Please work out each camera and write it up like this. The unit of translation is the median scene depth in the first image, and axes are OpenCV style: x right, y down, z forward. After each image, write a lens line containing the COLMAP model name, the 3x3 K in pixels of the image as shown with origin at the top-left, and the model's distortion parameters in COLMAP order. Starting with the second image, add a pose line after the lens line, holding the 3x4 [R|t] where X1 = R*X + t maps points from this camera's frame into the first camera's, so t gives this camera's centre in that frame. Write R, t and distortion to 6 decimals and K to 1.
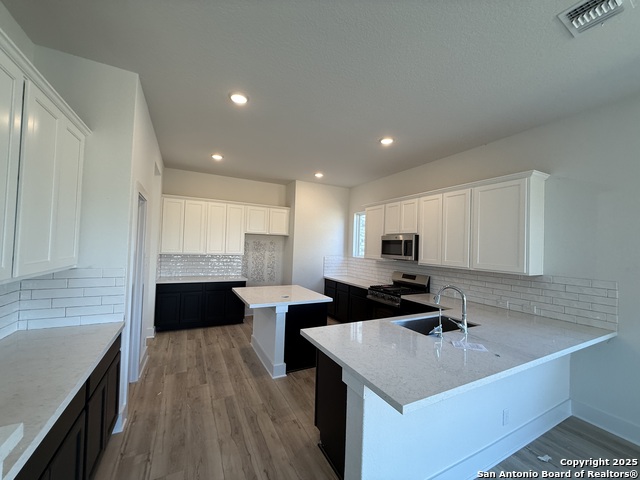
lens RADIAL K [[251.9, 0, 320.8], [0, 251.9, 238.4], [0, 0, 1]] dist [0.001255, 0.000396]
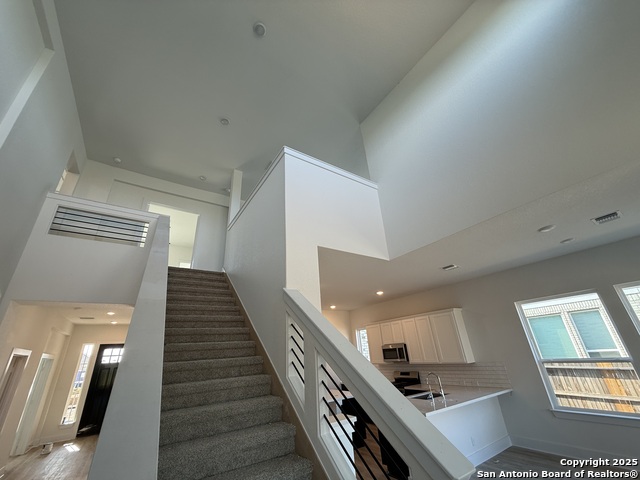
lens RADIAL K [[251.9, 0, 318.9], [0, 251.9, 242.2], [0, 0, 1]] dist [0.001255, 0.000396]
pose [[0.989798, -0.050720, 0.133147, -0.348743], [0.096977, 0.924452, -0.368761, -0.074833], [-0.104384, 0.377911, 0.919939, -0.684547]]
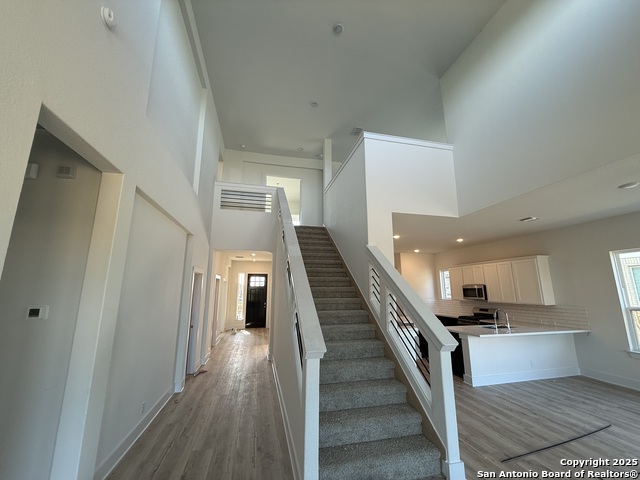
lens RADIAL K [[251.9, 0, 321.3], [0, 251.9, 242.5], [0, 0, 1]] dist [0.001255, 0.000396]
pose [[0.968968, -0.084087, -0.232443, -0.296026], [0.046671, 0.985683, -0.162020, -0.076182], [0.242739, 0.146144, 0.959020, -1.029765]]
